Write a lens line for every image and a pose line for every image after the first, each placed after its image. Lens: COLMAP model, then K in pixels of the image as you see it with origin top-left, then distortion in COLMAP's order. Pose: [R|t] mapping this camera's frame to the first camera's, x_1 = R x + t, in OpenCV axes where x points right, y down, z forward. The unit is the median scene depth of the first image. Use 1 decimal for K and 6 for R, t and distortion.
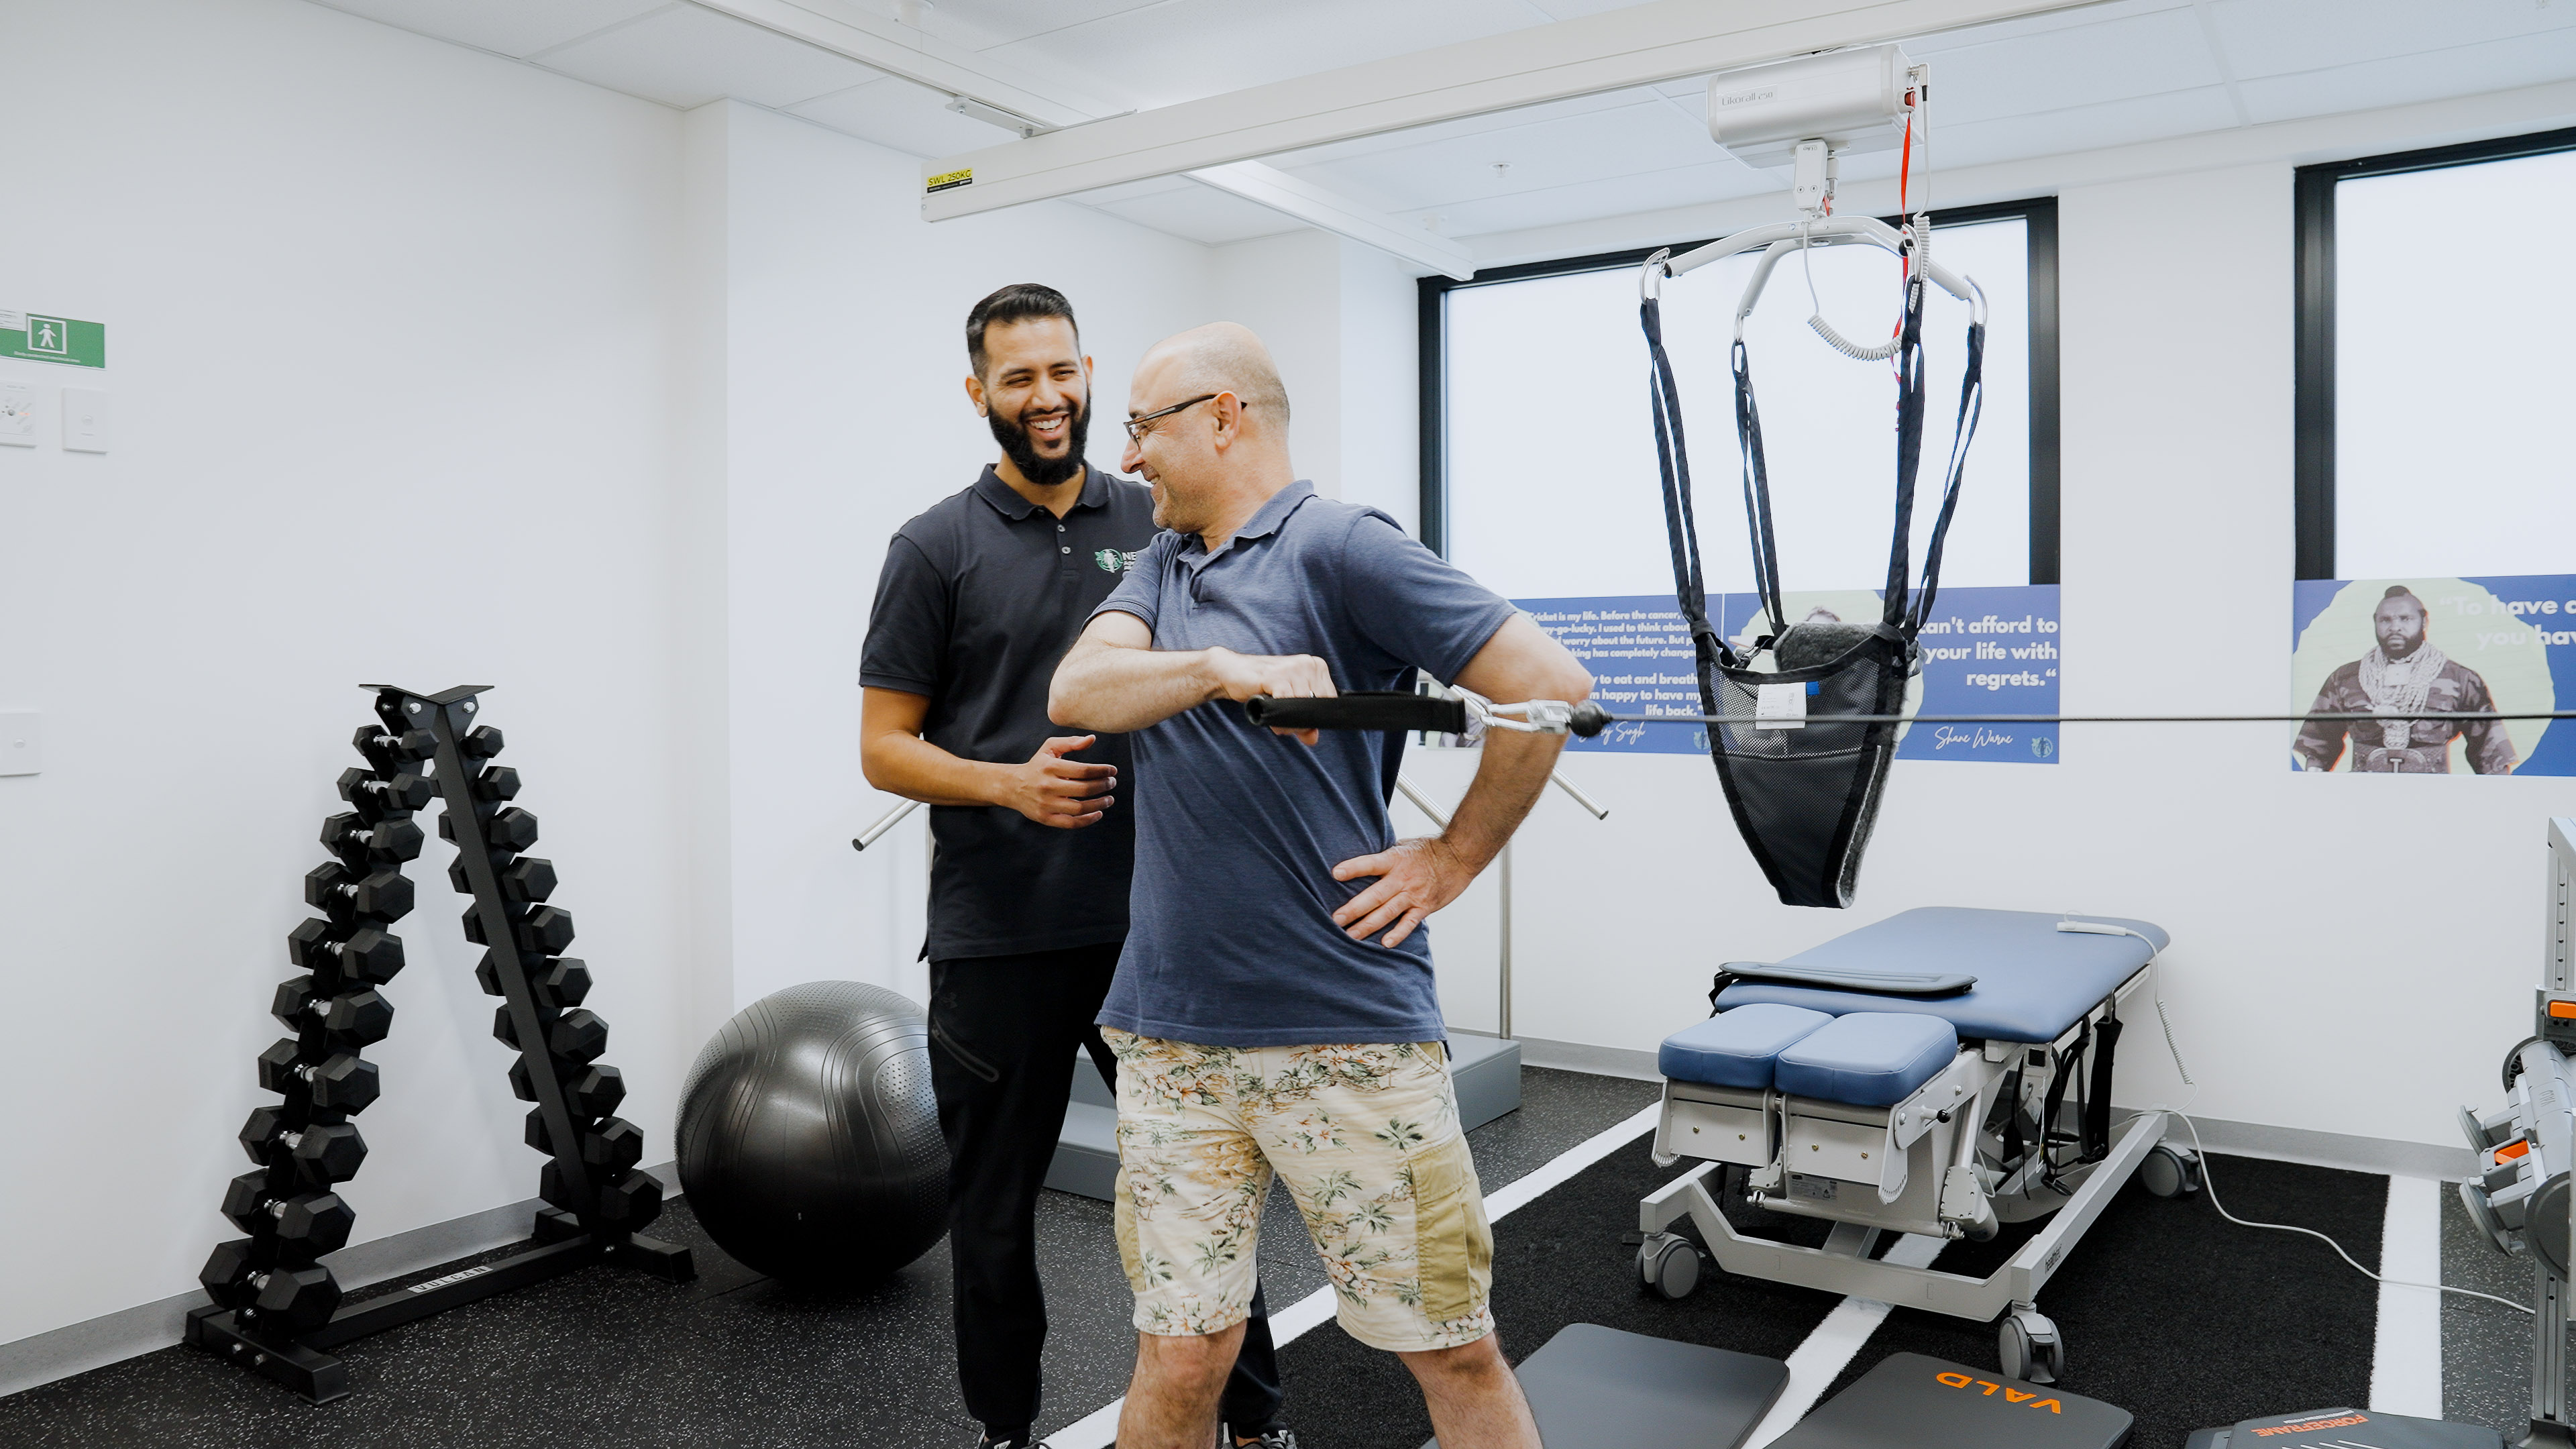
lens RADIAL K [[1782.6, 0, 1278.0], [0, 1782.6, 712.6], [0, 0, 1]] dist [-0.131004, 0.097734]
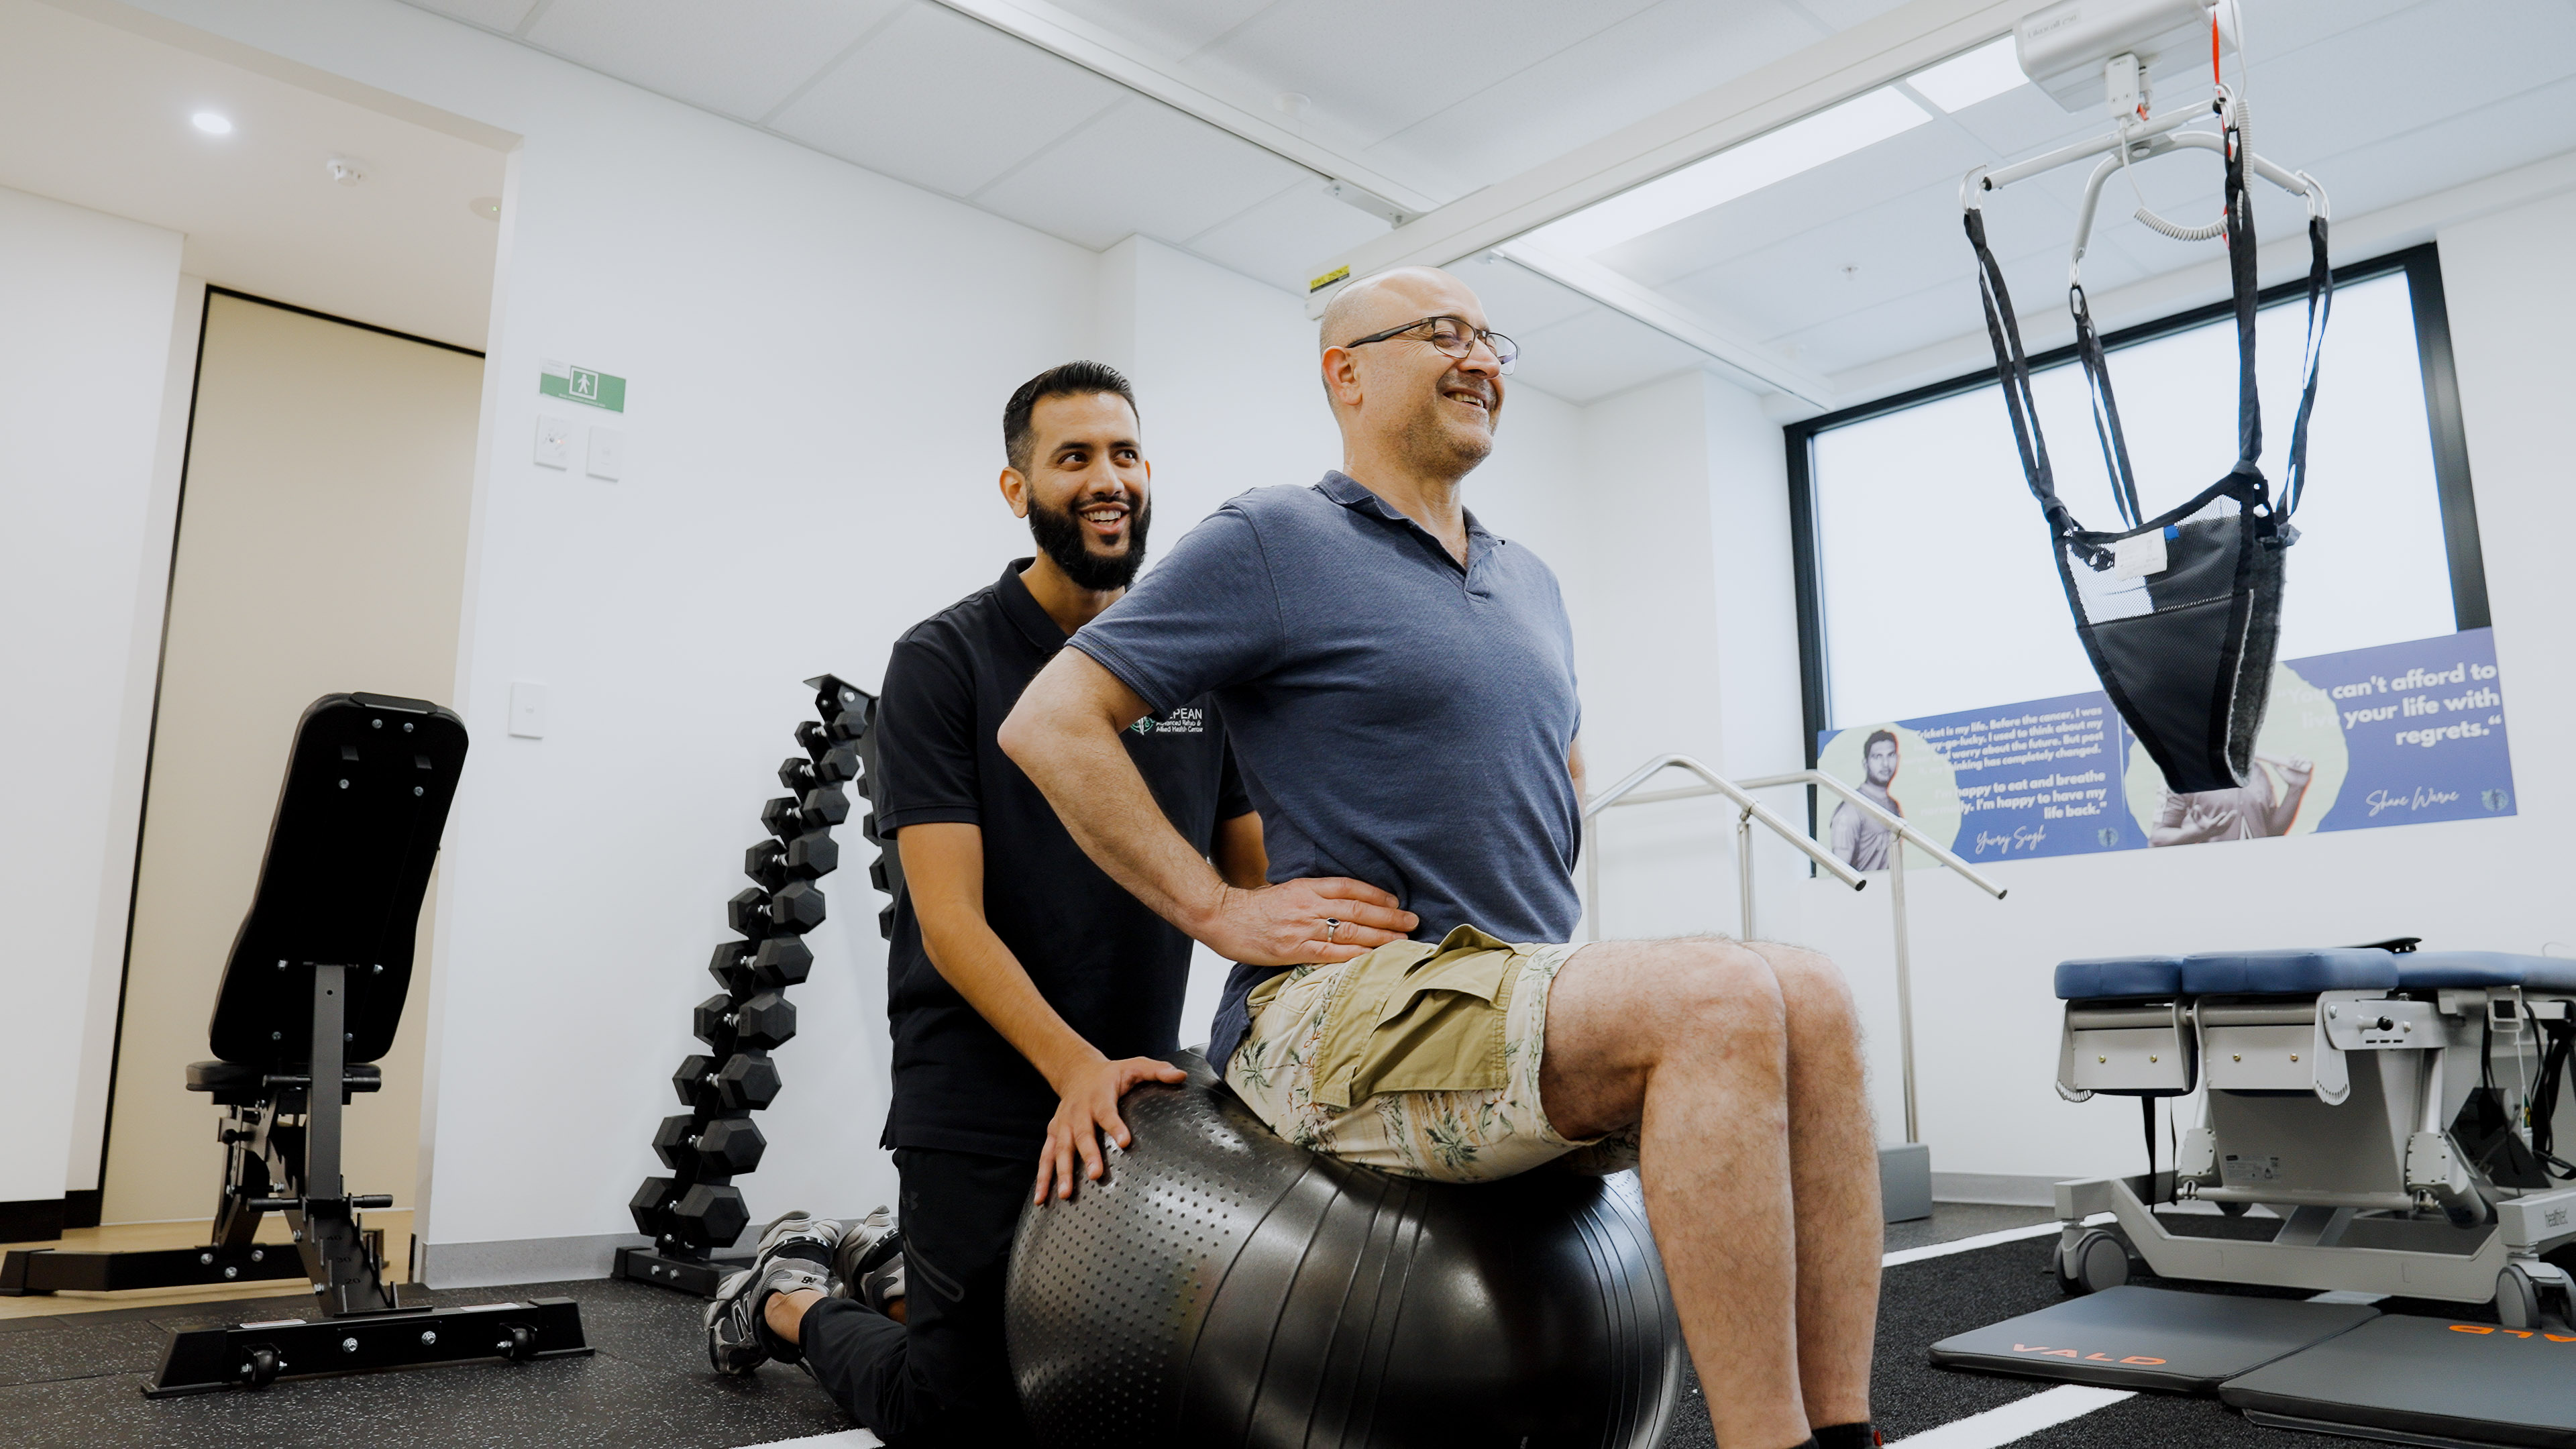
lens RADIAL K [[1782.6, 0, 1274.8], [0, 1782.6, 712.3], [0, 0, 1]] dist [-0.131004, 0.097734]
pose [[0.974035, -0.041014, -0.222651, 0.016181], [-0.008079, 0.976531, -0.215226, 0.194173], [0.226253, 0.211436, 0.950844, -0.011956]]
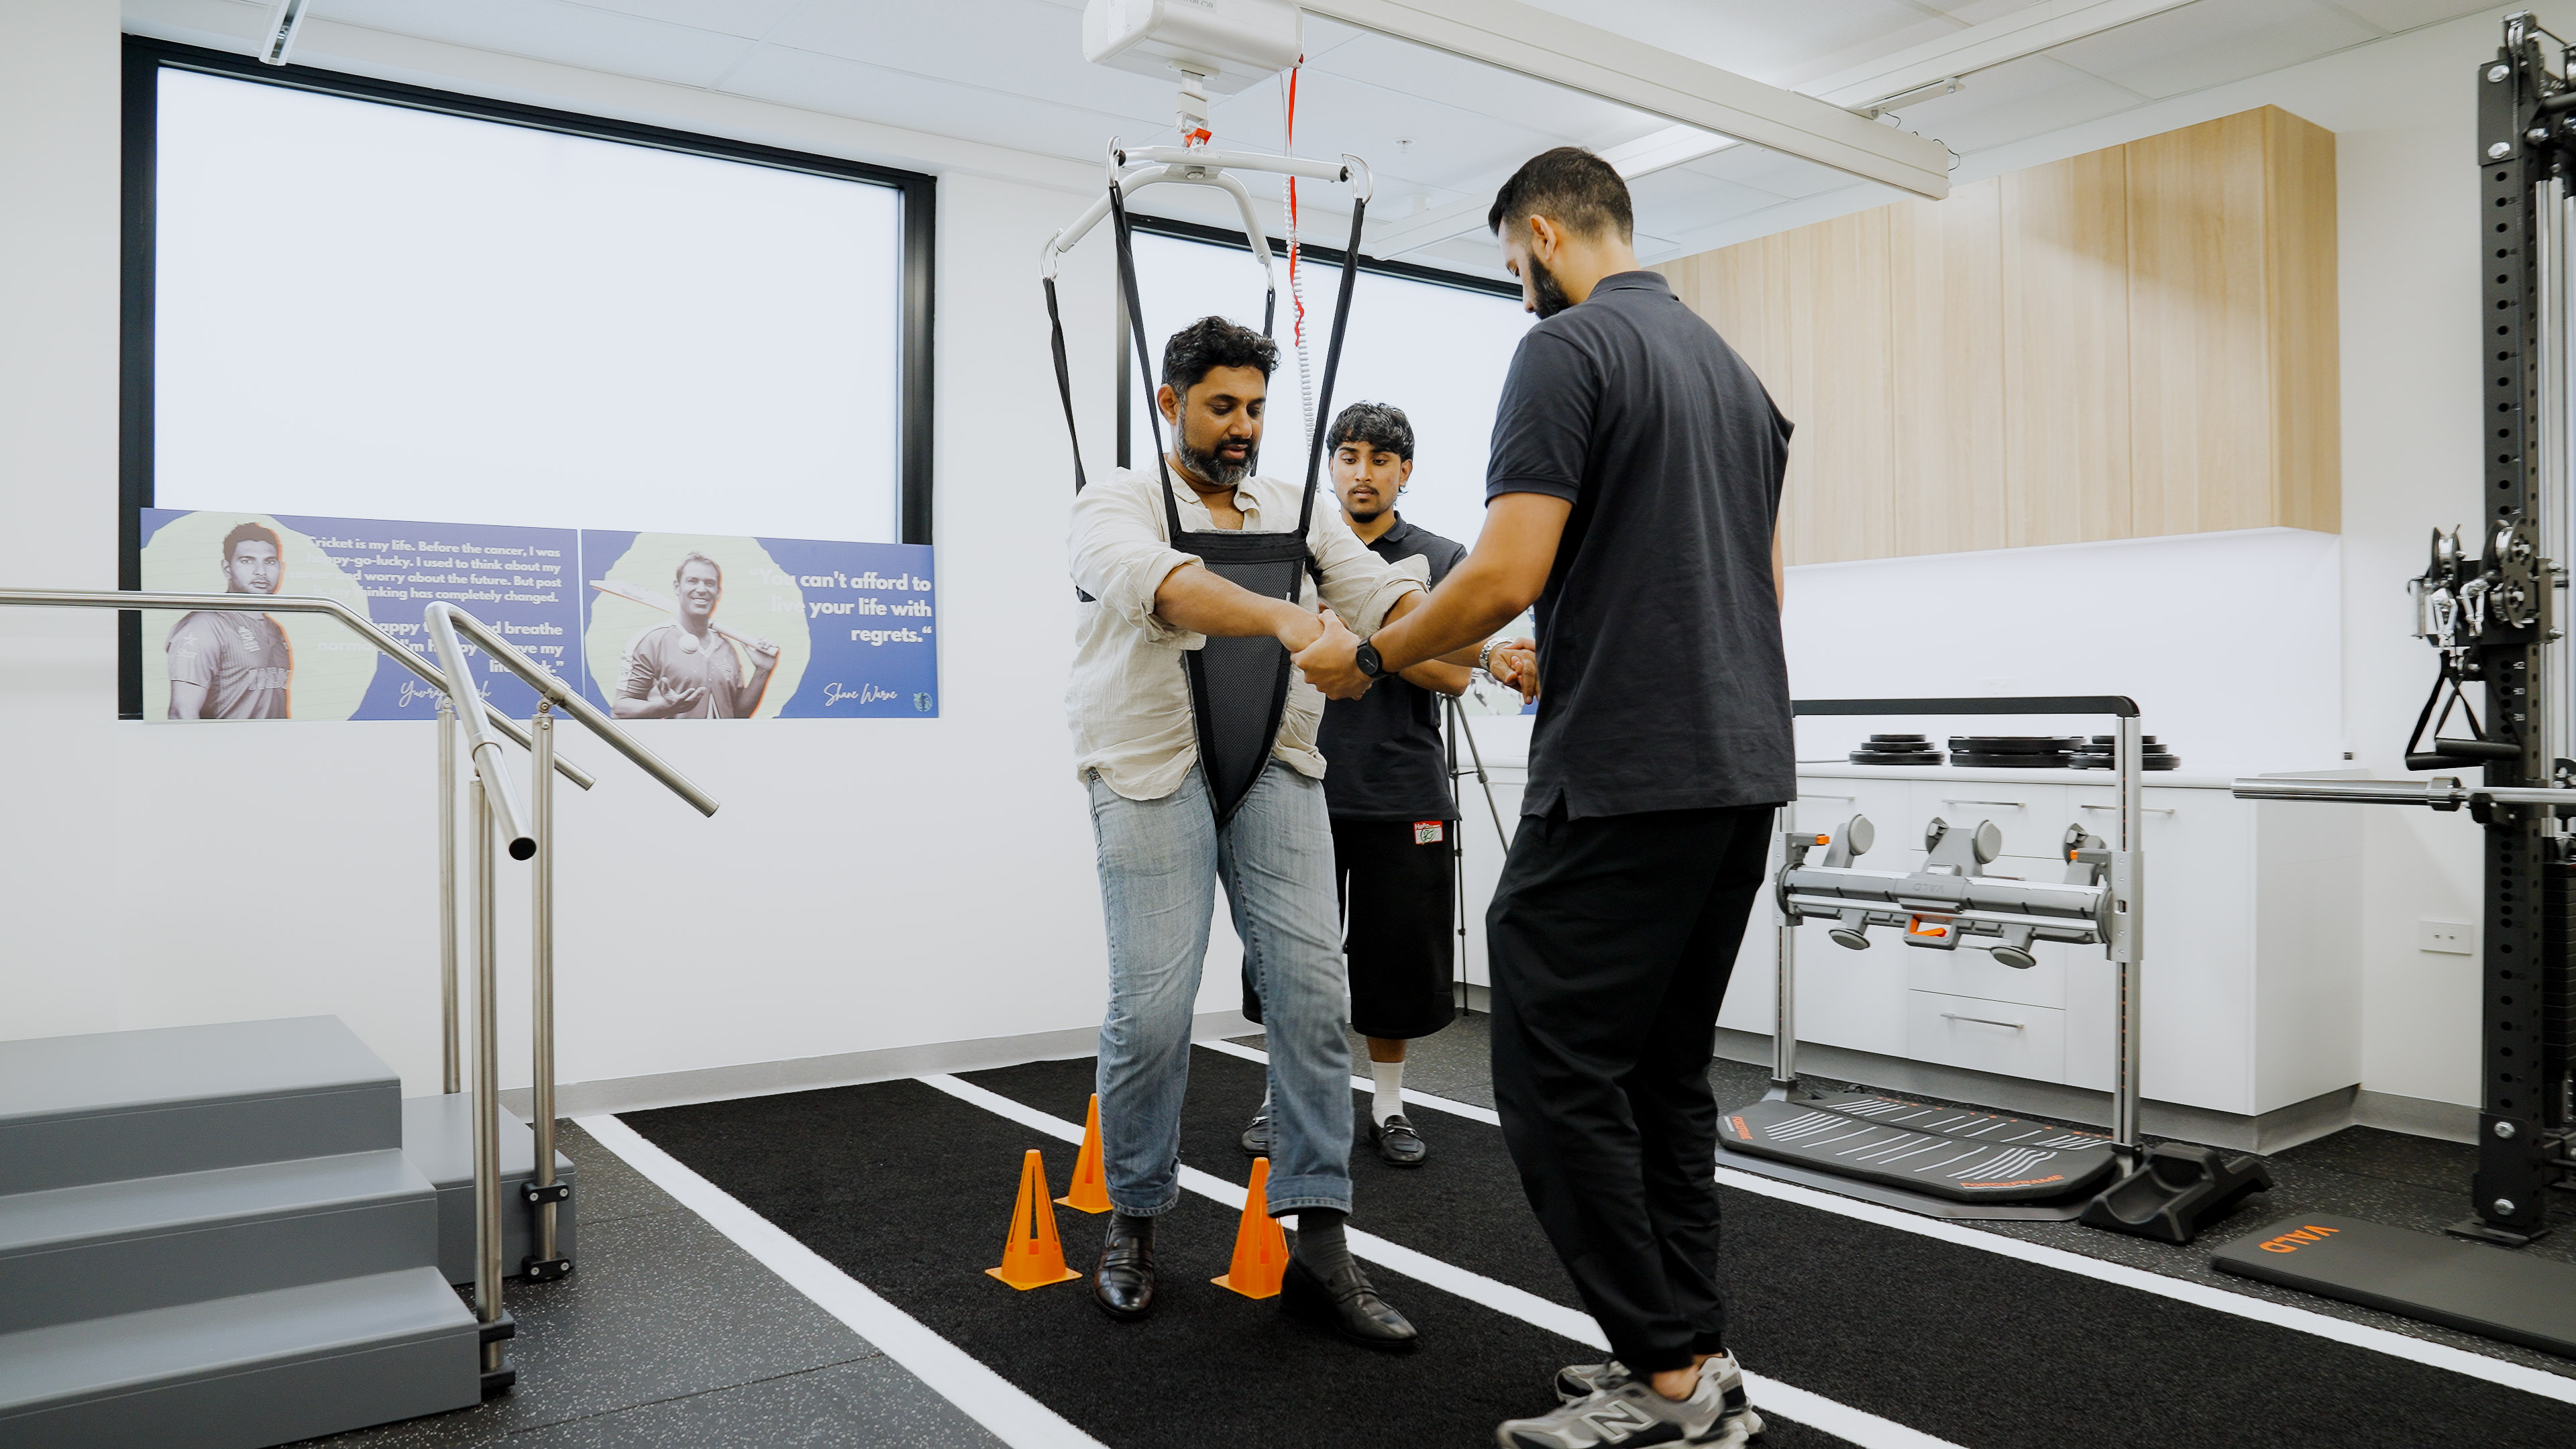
lens RADIAL K [[1782.6, 0, 1280.9], [0, 1782.6, 717.0], [0, 0, 1]] dist [-0.131004, 0.097734]
pose [[0.342291, 0.000253, 0.939594, -0.526797], [0.027419, 0.999571, -0.010258, 0.050544], [-0.939194, 0.029274, 0.342137, 0.497523]]
